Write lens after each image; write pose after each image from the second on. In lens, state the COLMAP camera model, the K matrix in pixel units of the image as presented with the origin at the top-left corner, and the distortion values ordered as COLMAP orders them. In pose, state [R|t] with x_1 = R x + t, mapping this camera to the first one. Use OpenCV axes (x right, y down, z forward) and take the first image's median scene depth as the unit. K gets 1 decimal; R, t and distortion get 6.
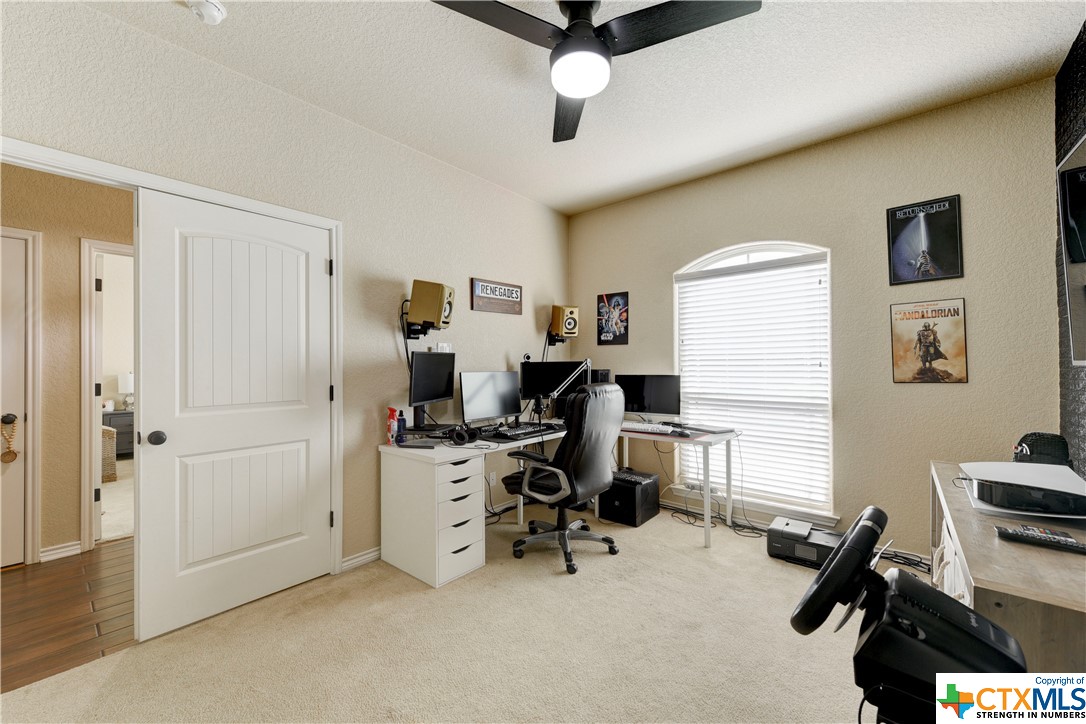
lens RADIAL K [[424.5, 0, 483.8], [0, 424.5, 360.3], [0, 0, 1]] dist [0.006934, -0.001832]
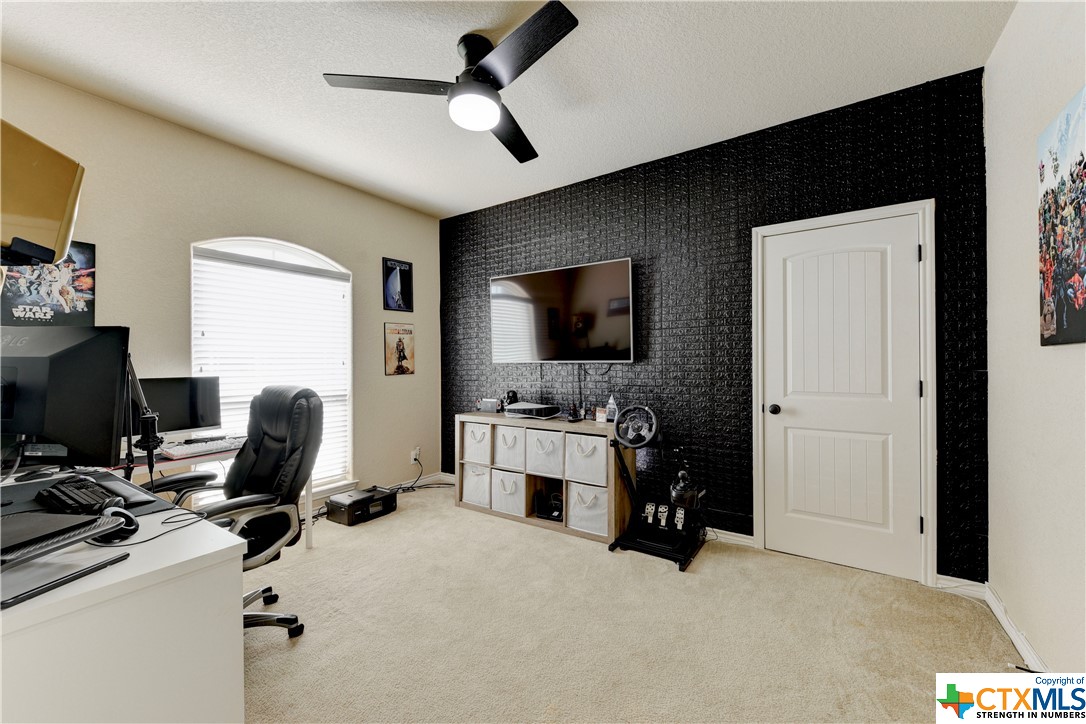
lens RADIAL K [[424.5, 0, 550.0], [0, 424.5, 365.0], [0, 0, 1]] dist [0.006934, -0.001832]
pose [[-0.197857, -0.004055, 0.980222, -0.553032], [-0.008773, 0.999959, 0.002366, 0.007137], [-0.980192, -0.008132, -0.197885, 0.668354]]
